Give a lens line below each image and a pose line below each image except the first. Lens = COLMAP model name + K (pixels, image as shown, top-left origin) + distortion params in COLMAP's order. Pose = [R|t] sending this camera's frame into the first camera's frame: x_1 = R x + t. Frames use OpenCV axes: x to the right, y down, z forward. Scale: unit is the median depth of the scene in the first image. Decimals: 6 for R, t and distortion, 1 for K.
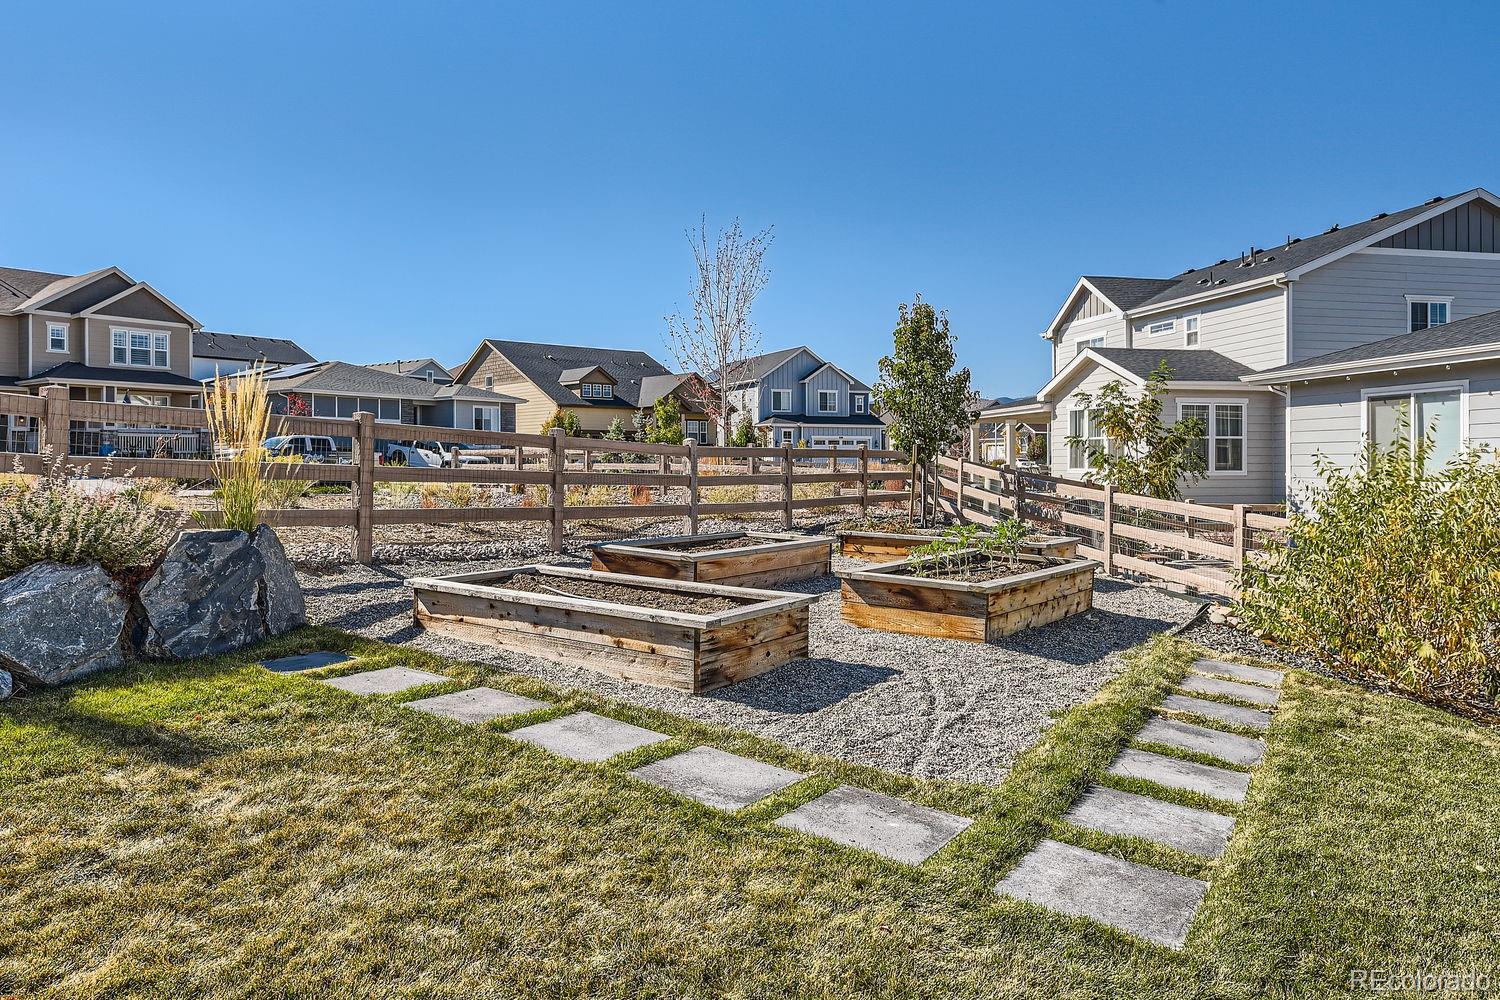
lens RADIAL K [[993.8, 0, 749.8], [0, 993.8, 462.8], [0, 0, 1]] dist [0.001386, -0.001633]
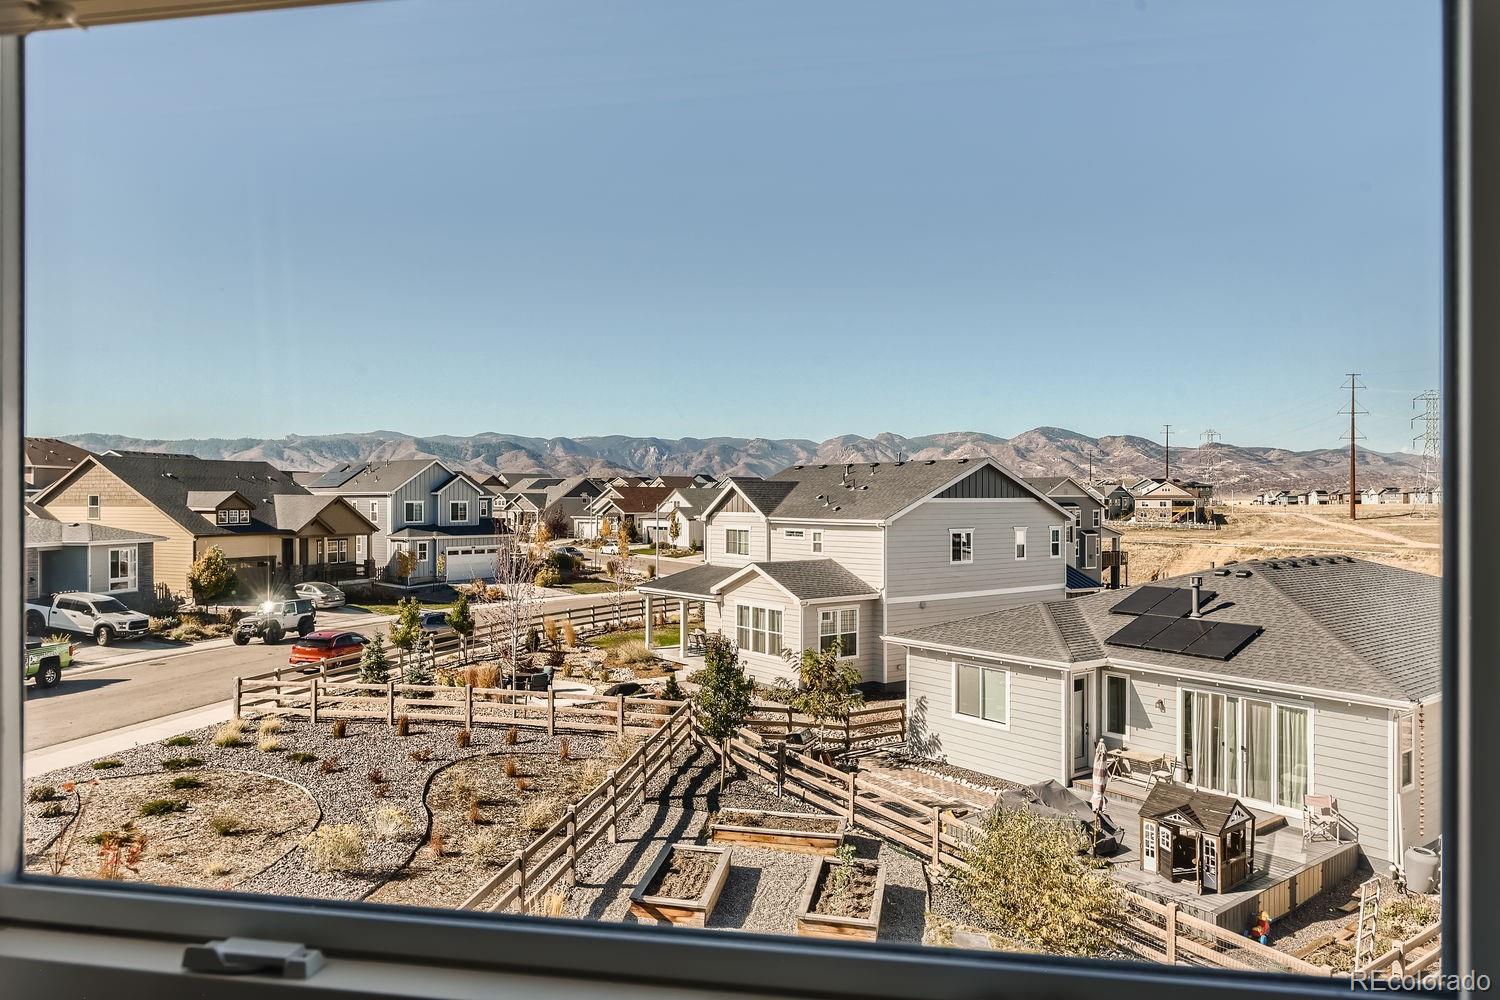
lens RADIAL K [[993.8, 0, 736.2], [0, 993.8, 480.8], [0, 0, 1]] dist [0.001386, -0.001633]
pose [[0.910042, 0.007070, 0.414457, -0.157765], [-0.000502, 0.999873, -0.015953, -0.134168], [-0.414517, 0.014310, 0.909929, -0.144404]]
